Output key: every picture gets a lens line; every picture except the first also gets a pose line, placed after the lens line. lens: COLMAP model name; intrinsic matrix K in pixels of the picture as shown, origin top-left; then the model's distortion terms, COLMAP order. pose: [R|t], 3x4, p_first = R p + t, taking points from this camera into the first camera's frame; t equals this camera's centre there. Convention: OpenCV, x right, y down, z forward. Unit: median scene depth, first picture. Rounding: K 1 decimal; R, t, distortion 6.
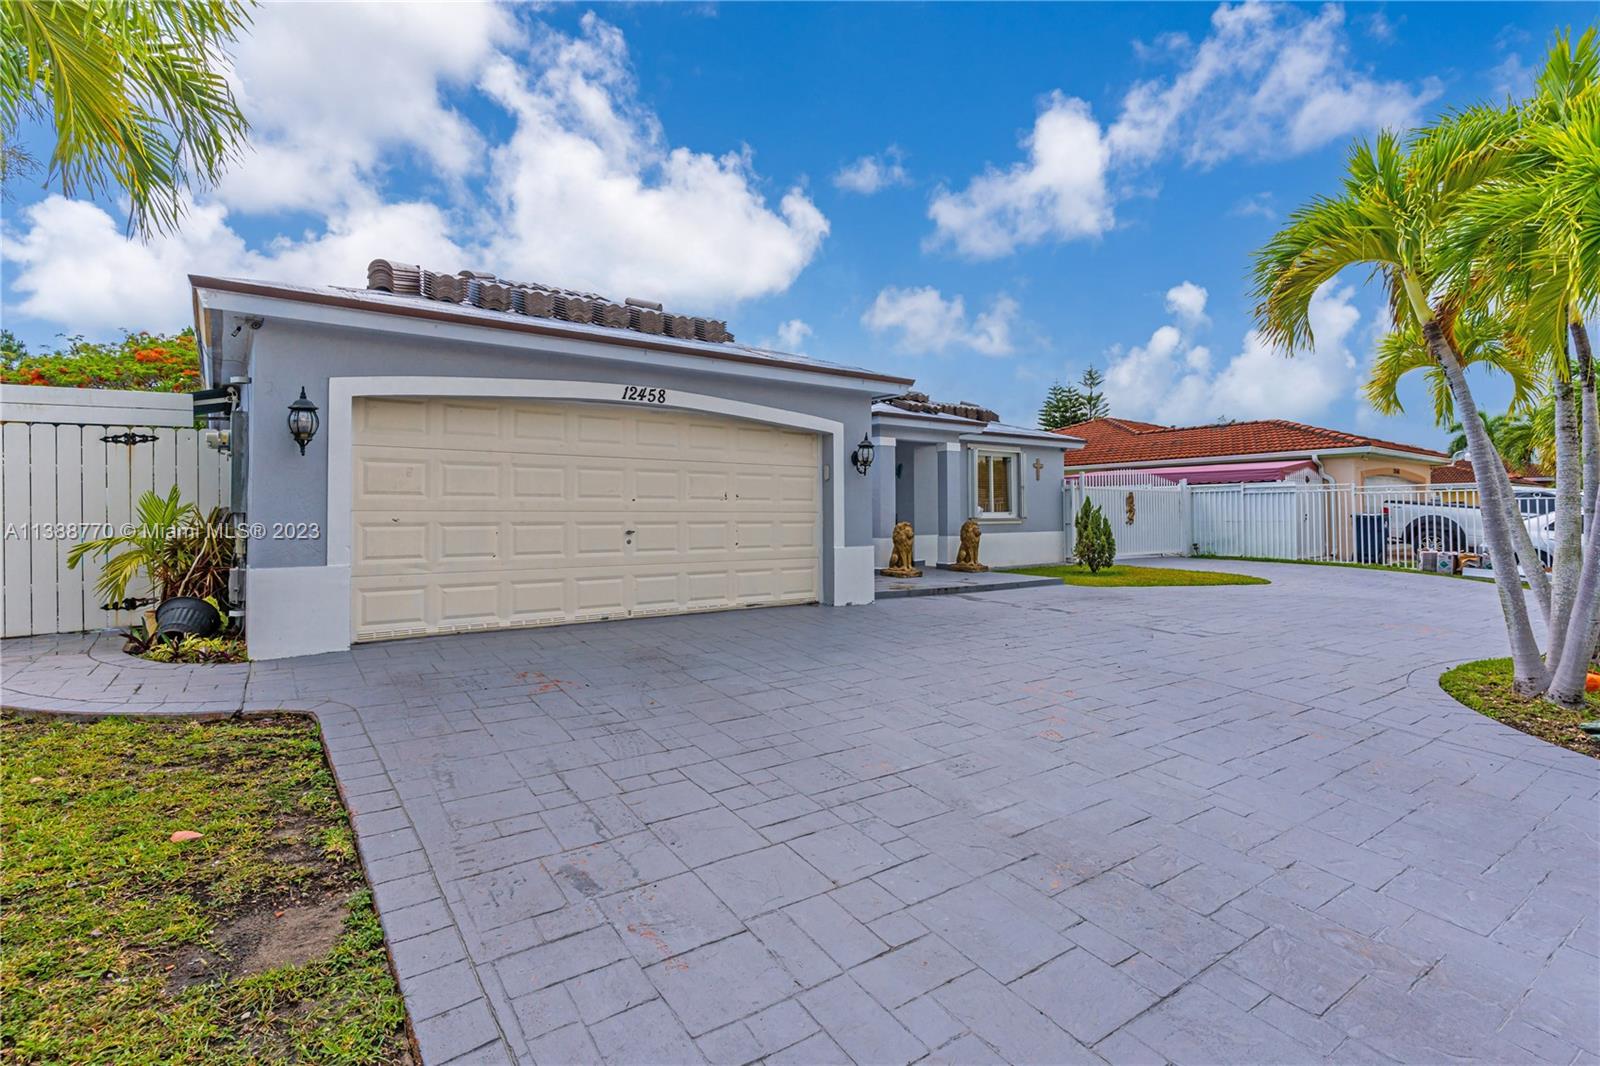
lens RADIAL K [[767.0, 0, 811.5], [0, 767.0, 519.3], [0, 0, 1]] dist [-0.001138, 0.000643]
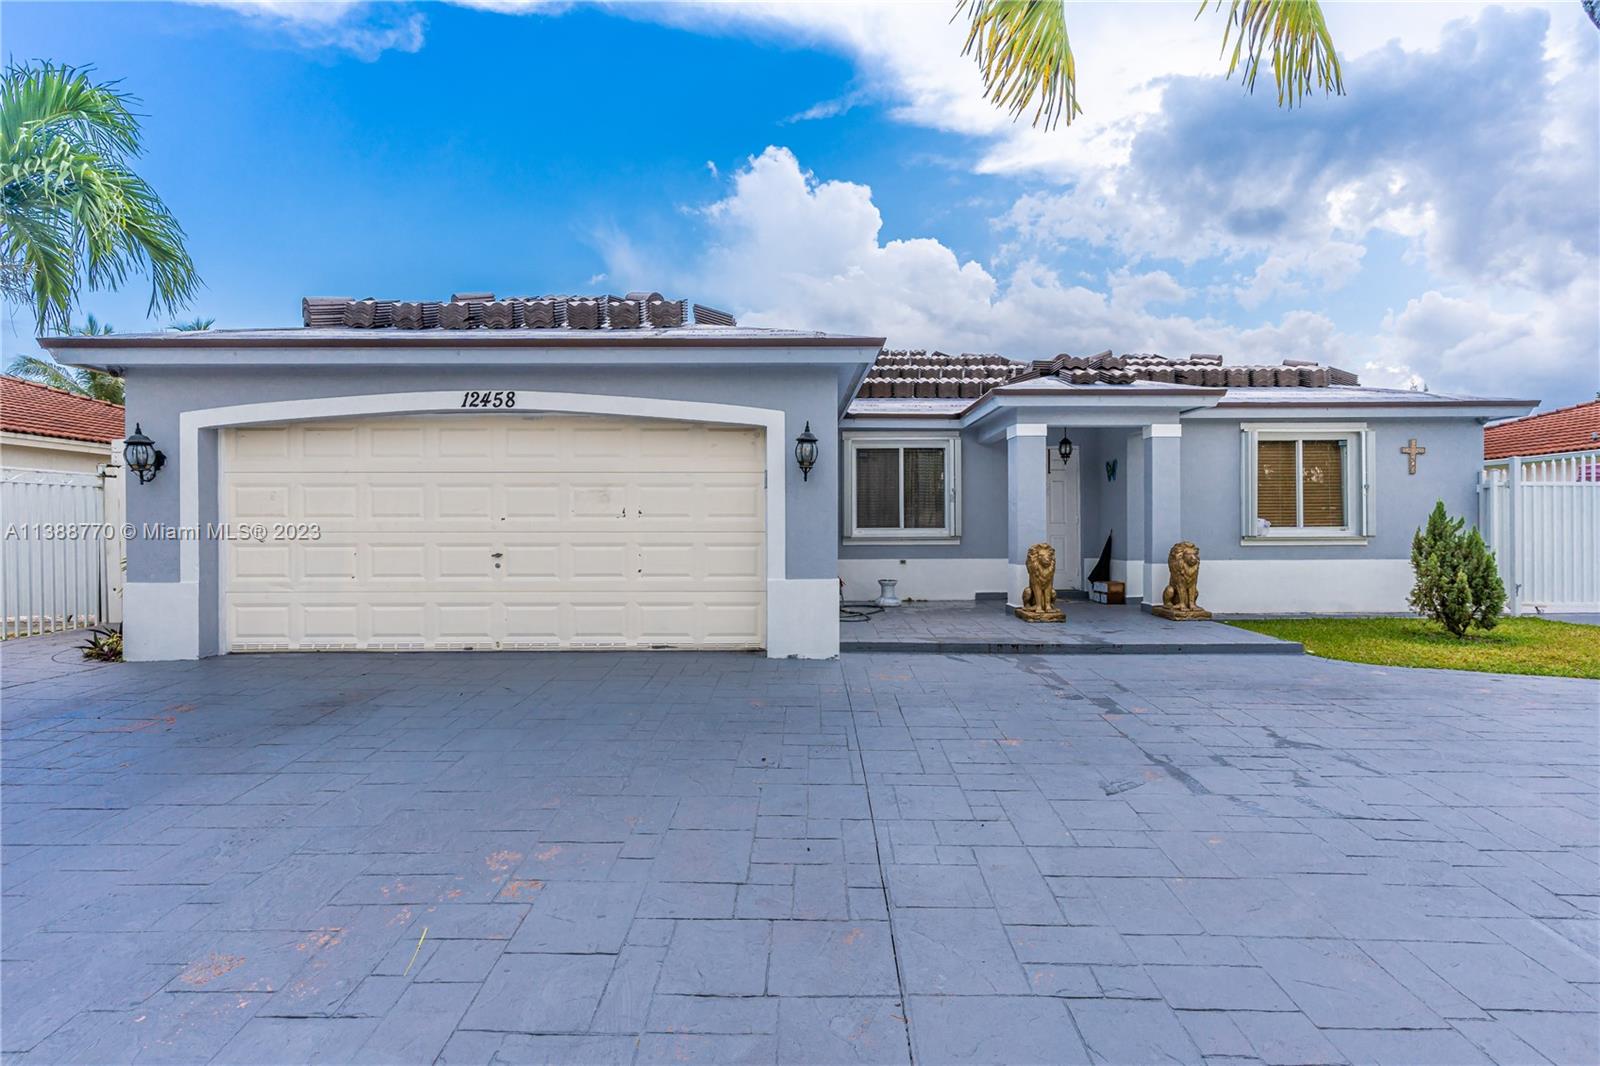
lens RADIAL K [[767.0, 0, 802.9], [0, 767.0, 540.8], [0, 0, 1]] dist [-0.001138, 0.000643]
pose [[0.804240, 0.007310, -0.594260, 0.546880], [-0.001046, 0.999940, 0.010885, -0.009167], [0.594304, -0.008133, 0.804200, 0.460814]]
